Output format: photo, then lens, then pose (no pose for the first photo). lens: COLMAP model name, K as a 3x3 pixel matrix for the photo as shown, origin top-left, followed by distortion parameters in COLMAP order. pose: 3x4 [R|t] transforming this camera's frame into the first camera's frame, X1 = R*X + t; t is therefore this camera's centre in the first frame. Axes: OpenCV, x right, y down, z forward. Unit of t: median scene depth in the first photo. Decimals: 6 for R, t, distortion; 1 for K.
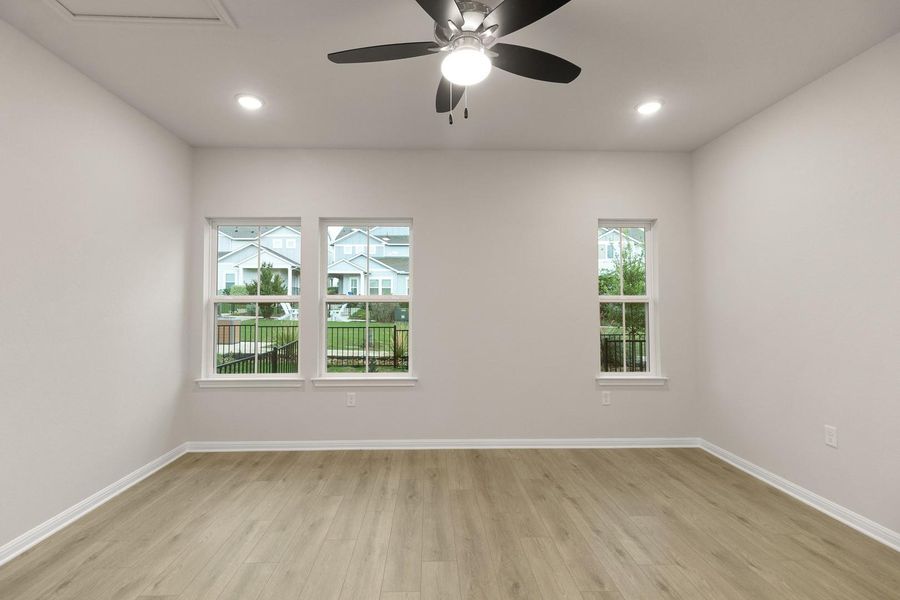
lens RADIAL K [[418.1, 0, 435.7], [0, 418.1, 293.0], [0, 0, 1]] dist [0.007717, -0.002704]
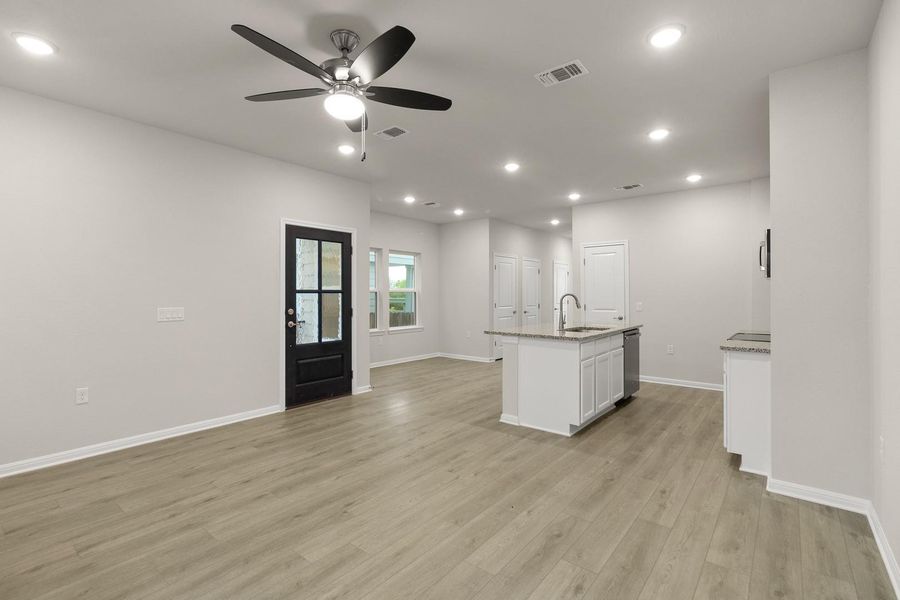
lens RADIAL K [[418.1, 0, 438.4], [0, 418.1, 295.6], [0, 0, 1]] dist [0.007717, -0.002704]
pose [[-0.756784, -0.000550, 0.653665, -0.517206], [-0.021635, 0.999473, -0.024207, 0.030480], [-0.653307, -0.032462, -0.756397, 0.922045]]
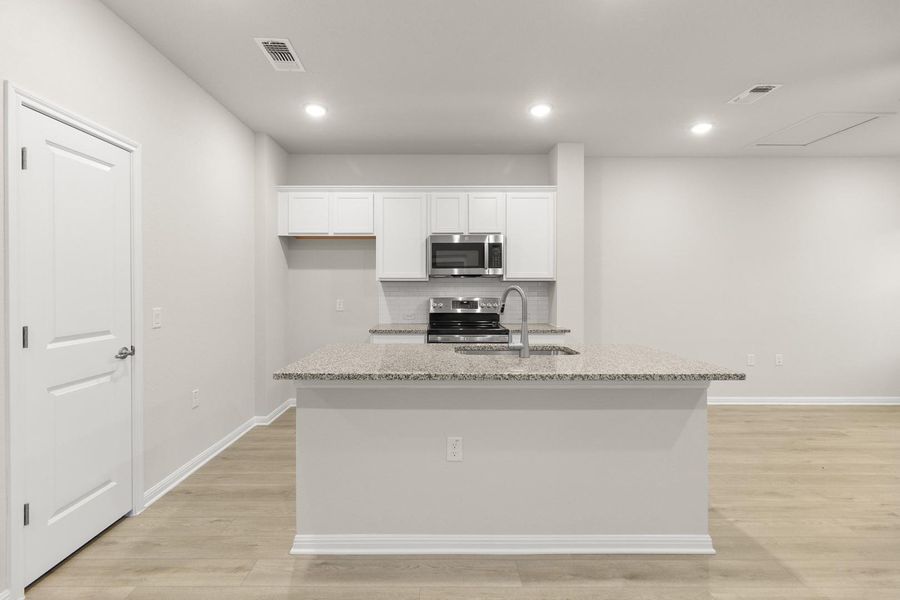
lens RADIAL K [[408.4, 0, 442.6], [0, 408.4, 291.5], [0, 0, 1]] dist [0.000366, -0.000139]
pose [[-0.013878, 0.005559, -0.999888, 0.681657], [0.032042, 0.999473, 0.005112, -0.012903], [0.999390, -0.031967, -0.014049, -0.450357]]
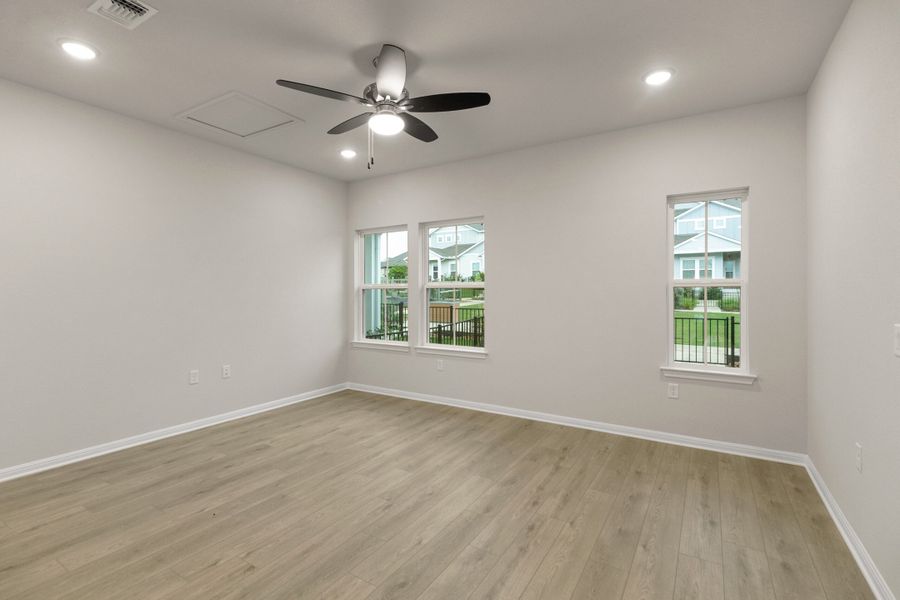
lens RADIAL K [[418.1, 0, 432.7], [0, 418.1, 294.5], [0, 0, 1]] dist [0.007717, -0.002704]
pose [[0.828364, 0.003286, -0.560180, 0.524873], [0.018484, 0.999278, 0.033194, -0.002162], [0.559885, -0.037851, 0.827705, -0.060469]]
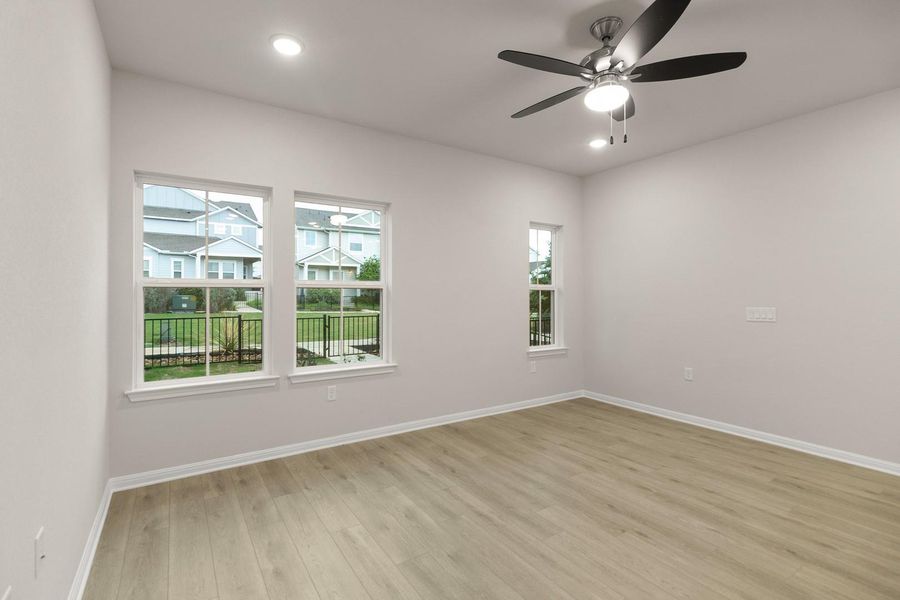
lens RADIAL K [[418.1, 0, 440.5], [0, 418.1, 292.0], [0, 0, 1]] dist [0.007717, -0.002704]
pose [[0.853377, 0.004244, 0.521277, -0.513511], [-0.018652, 0.999575, 0.022398, 0.006049], [-0.520961, -0.028837, 0.853093, 0.098401]]
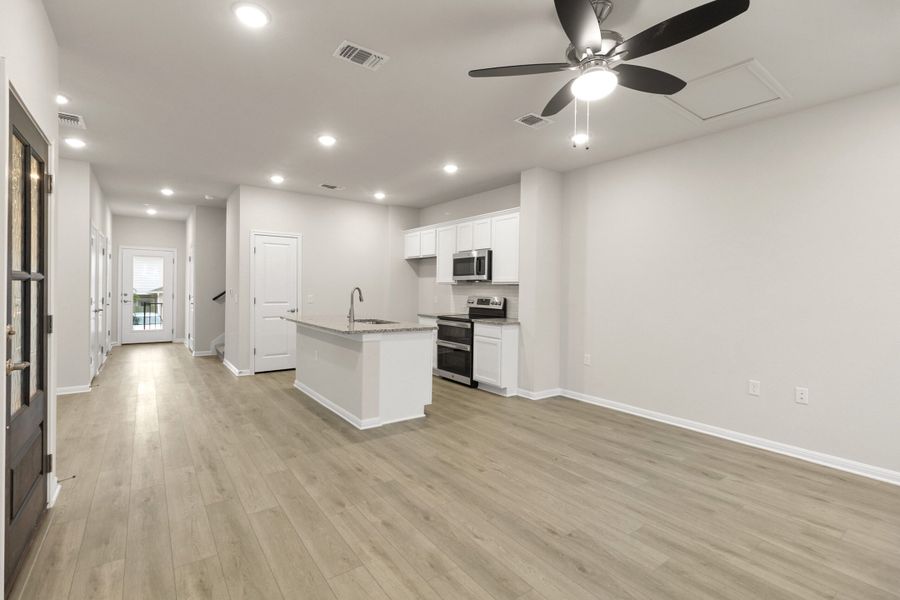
lens RADIAL K [[418.1, 0, 446.5], [0, 418.1, 290.2], [0, 0, 1]] dist [0.007717, -0.002704]
pose [[-0.815845, -0.010981, -0.578166, 0.565405], [0.004614, 0.999664, -0.025498, 0.030459], [0.578252, -0.023470, -0.815521, 0.892721]]
